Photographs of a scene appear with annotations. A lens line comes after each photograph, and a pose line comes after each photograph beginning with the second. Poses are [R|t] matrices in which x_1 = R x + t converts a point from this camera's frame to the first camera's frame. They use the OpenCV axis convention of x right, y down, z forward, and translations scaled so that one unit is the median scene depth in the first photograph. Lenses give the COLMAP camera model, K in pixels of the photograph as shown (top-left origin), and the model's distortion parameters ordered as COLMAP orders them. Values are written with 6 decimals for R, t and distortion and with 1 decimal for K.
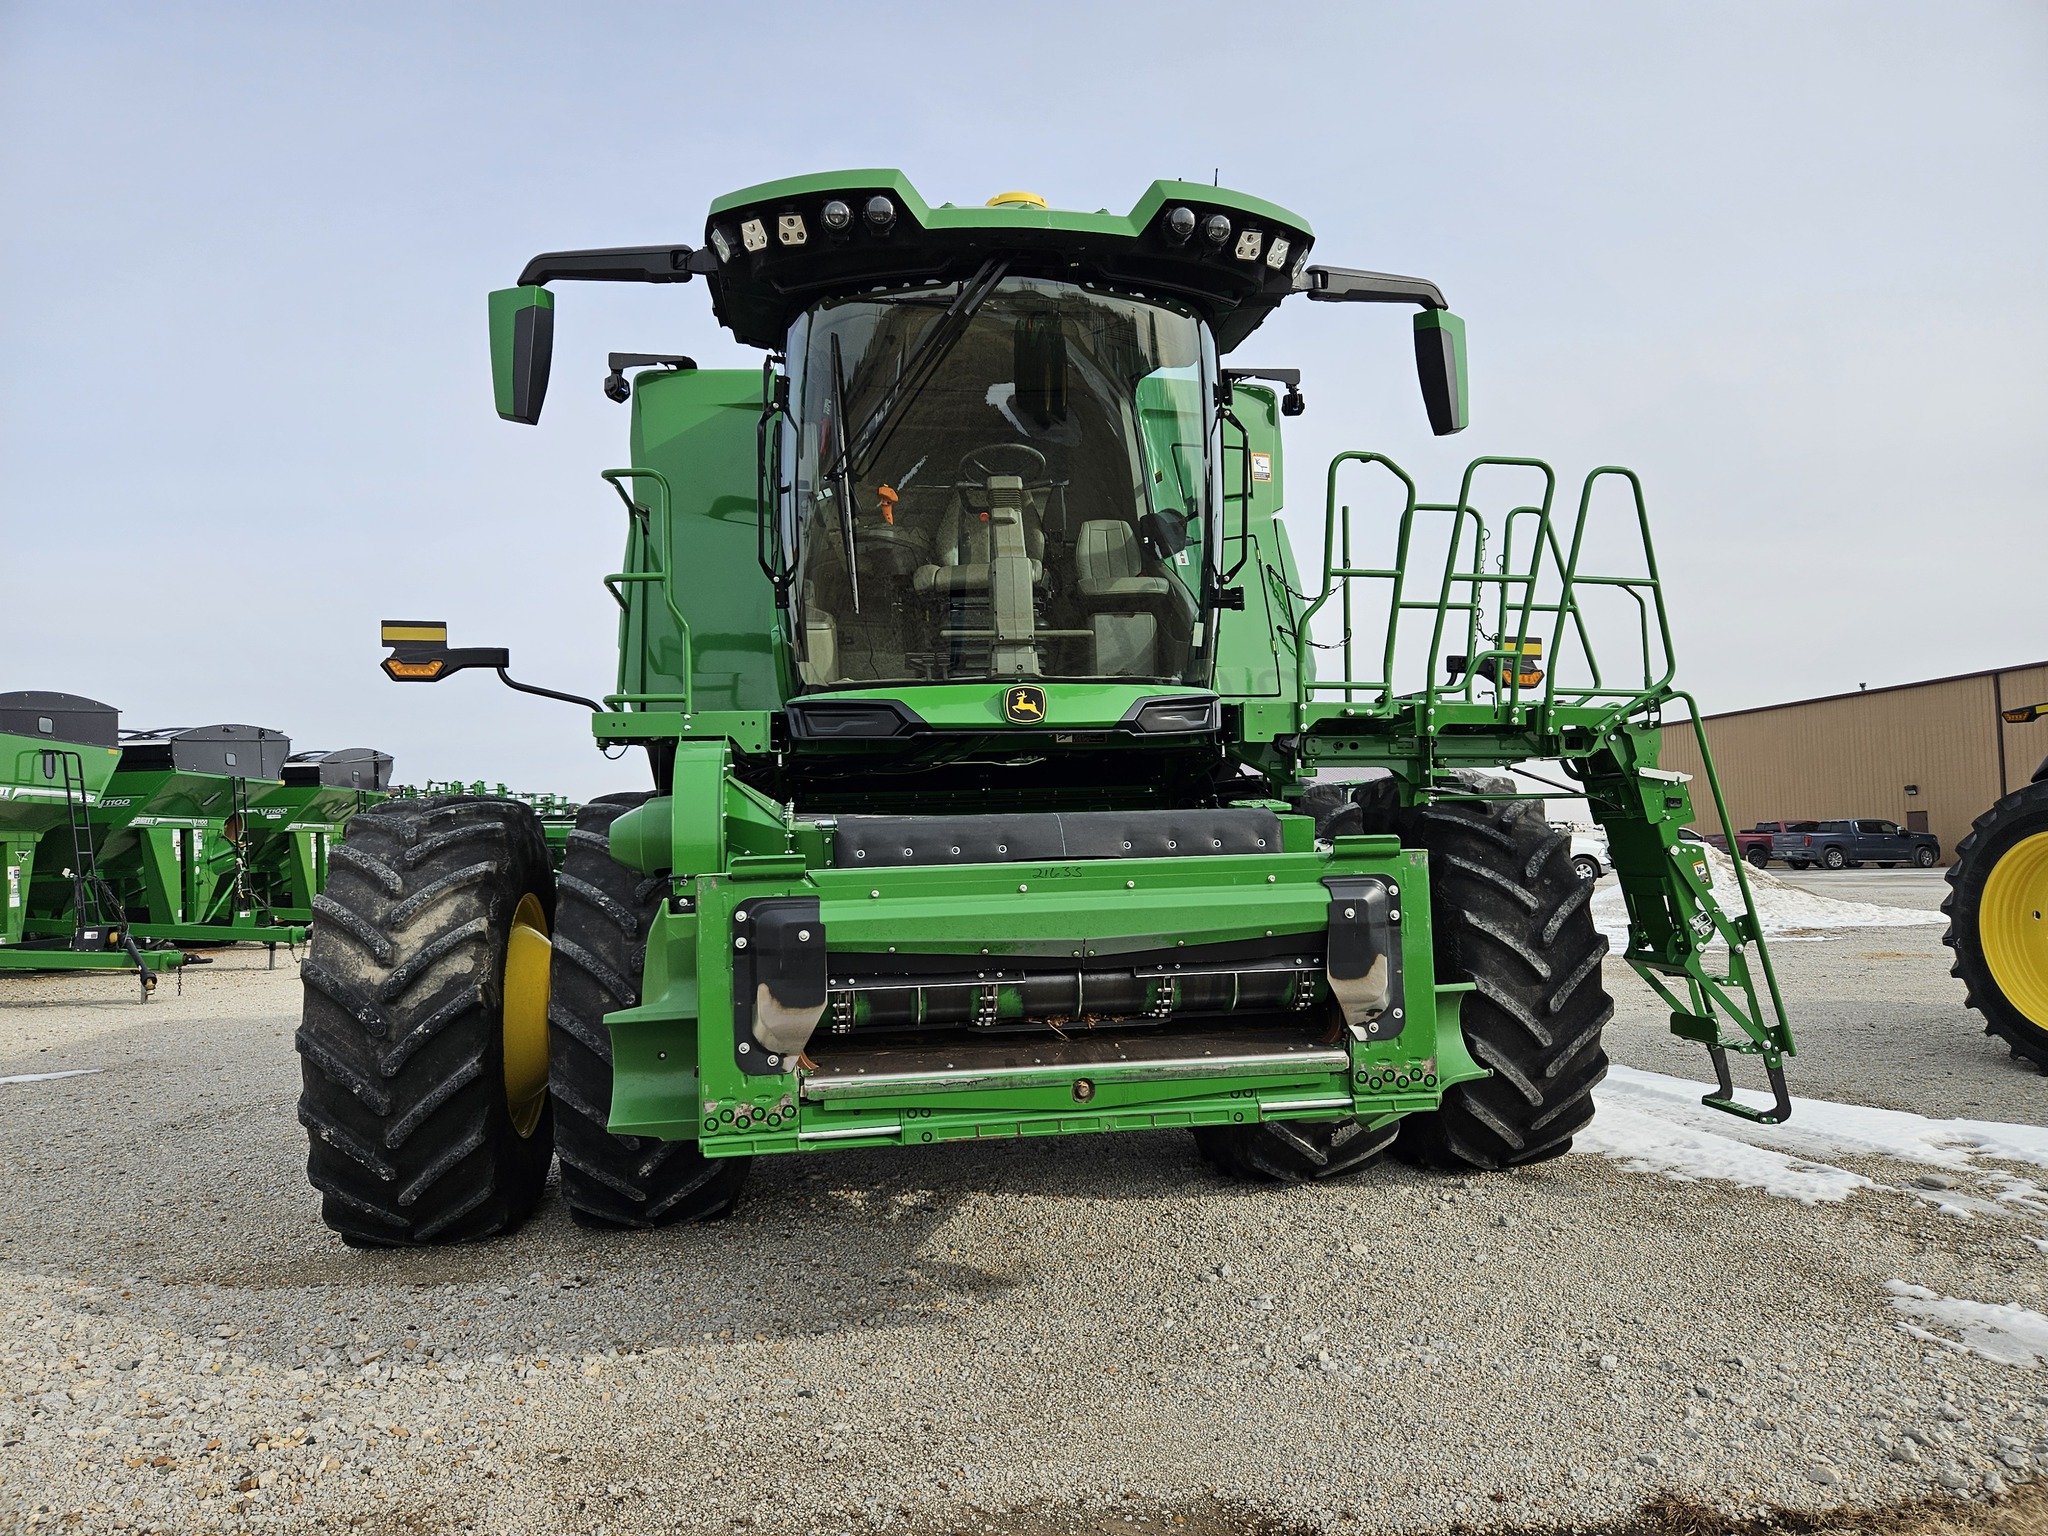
lens RADIAL K [[1360.6, 0, 1016.5], [0, 1360.6, 789.6], [0, 0, 1]] dist [0.084679, -0.067638]
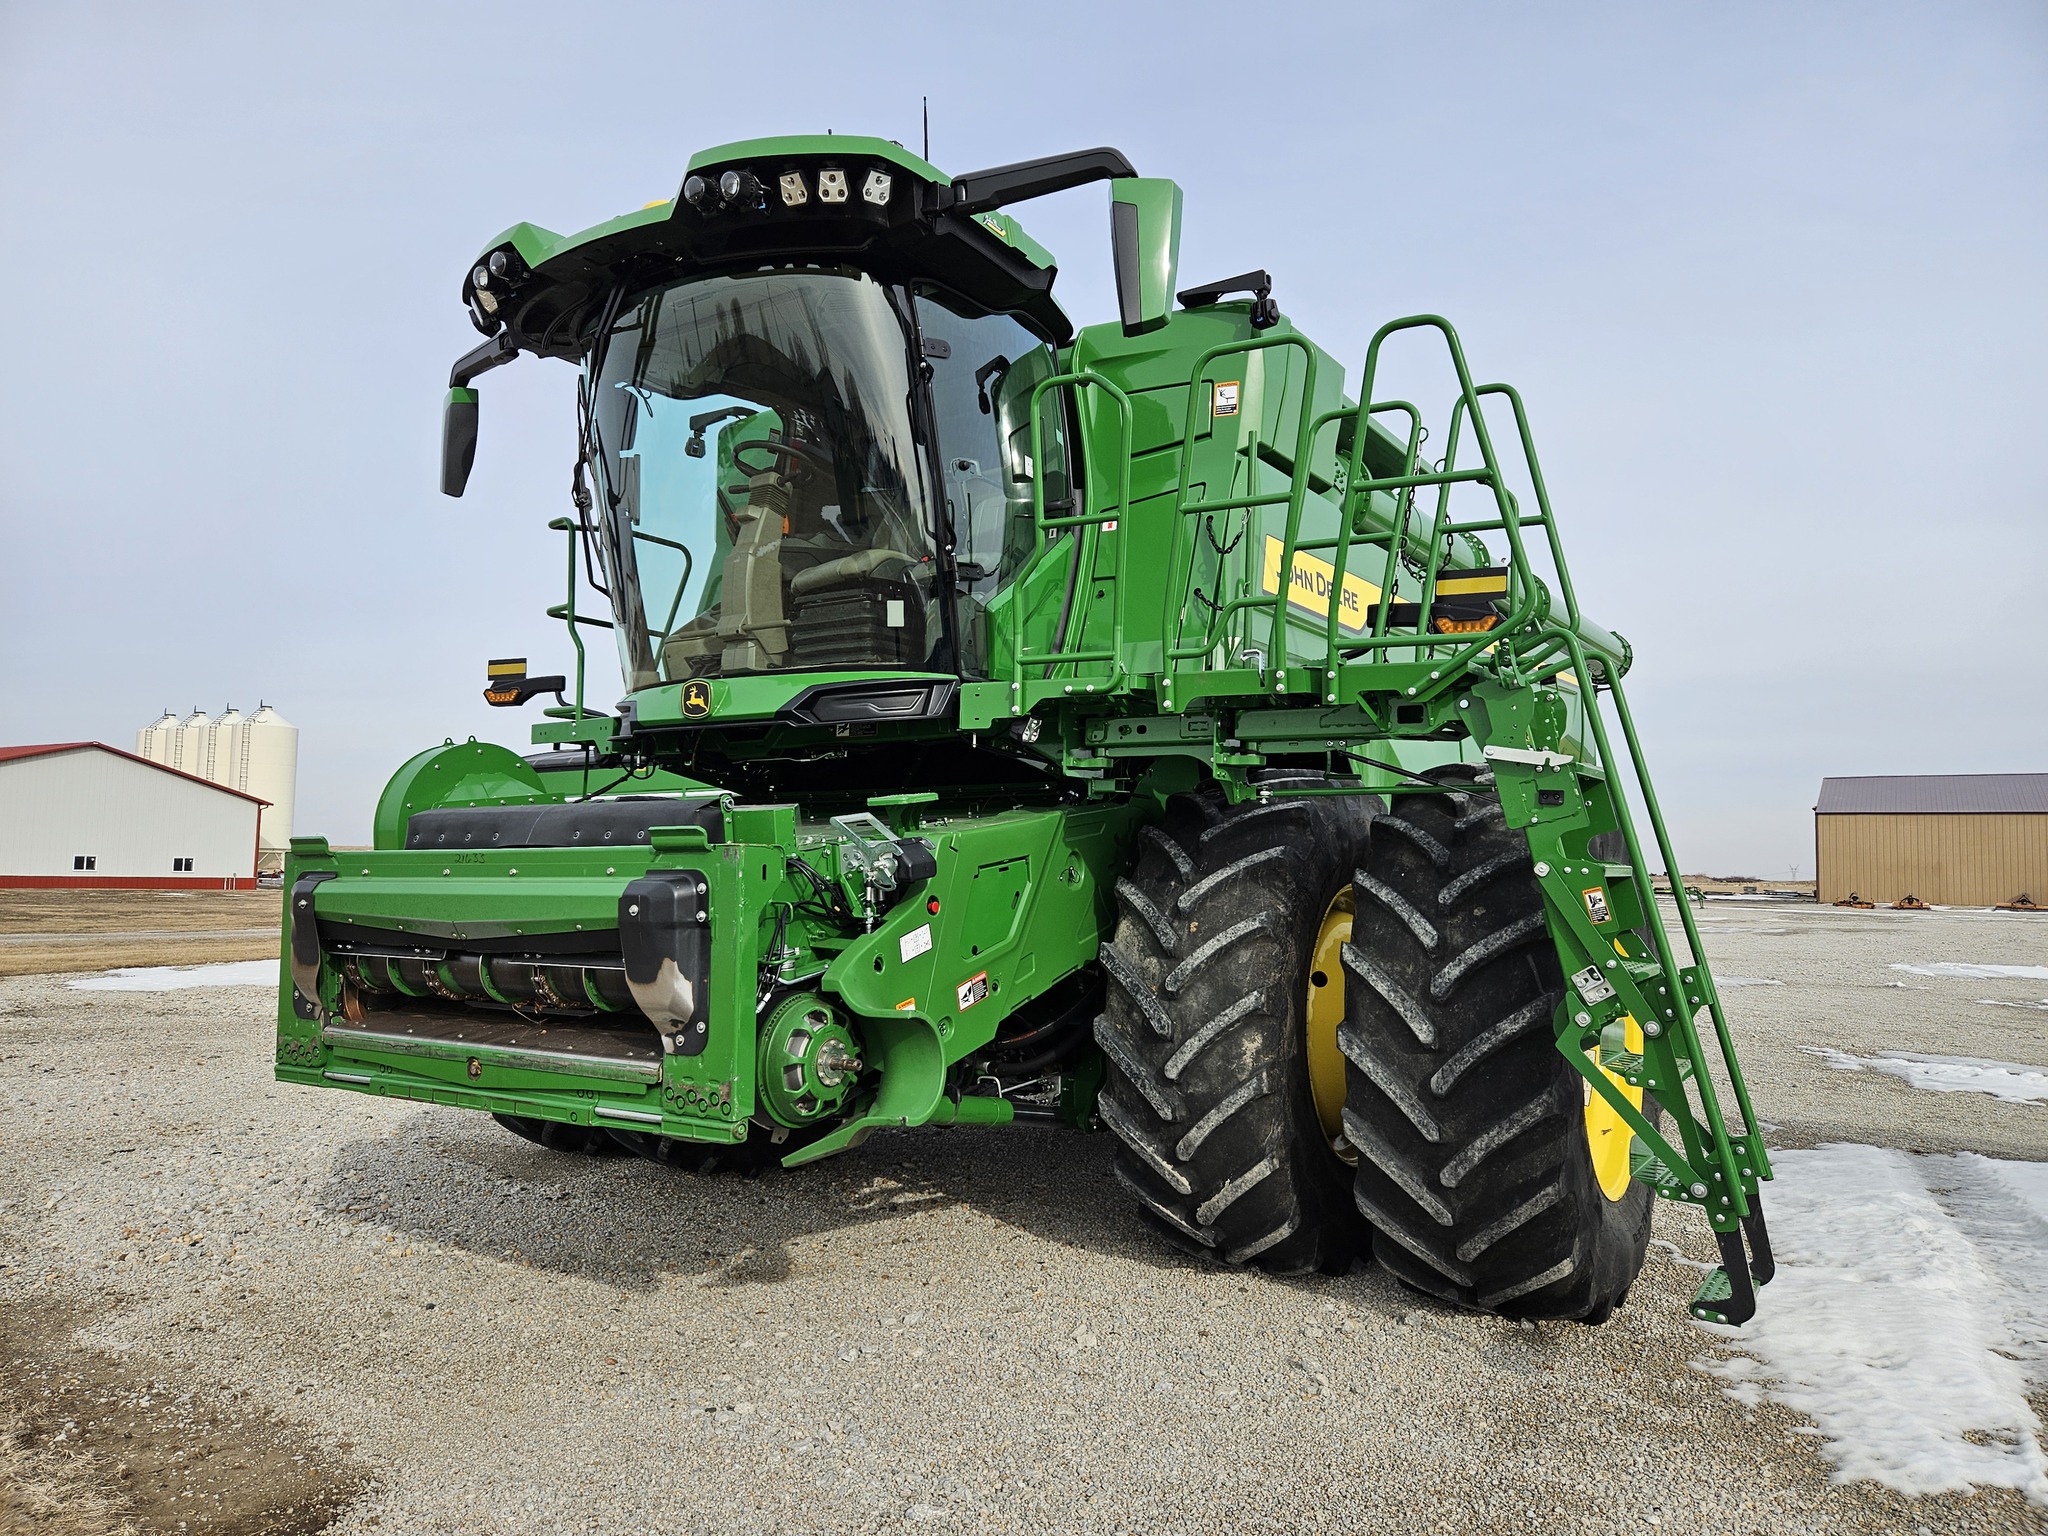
lens RADIAL K [[1376.1, 0, 1022.6], [0, 1376.1, 783.3], [0, 0, 1]] dist [0.034503, -0.002135]
pose [[0.749090, -0.010665, -0.662383, 0.864138], [-0.001840, 0.999833, -0.018179, 0.018005], [0.662466, 0.014836, 0.748945, 0.394430]]
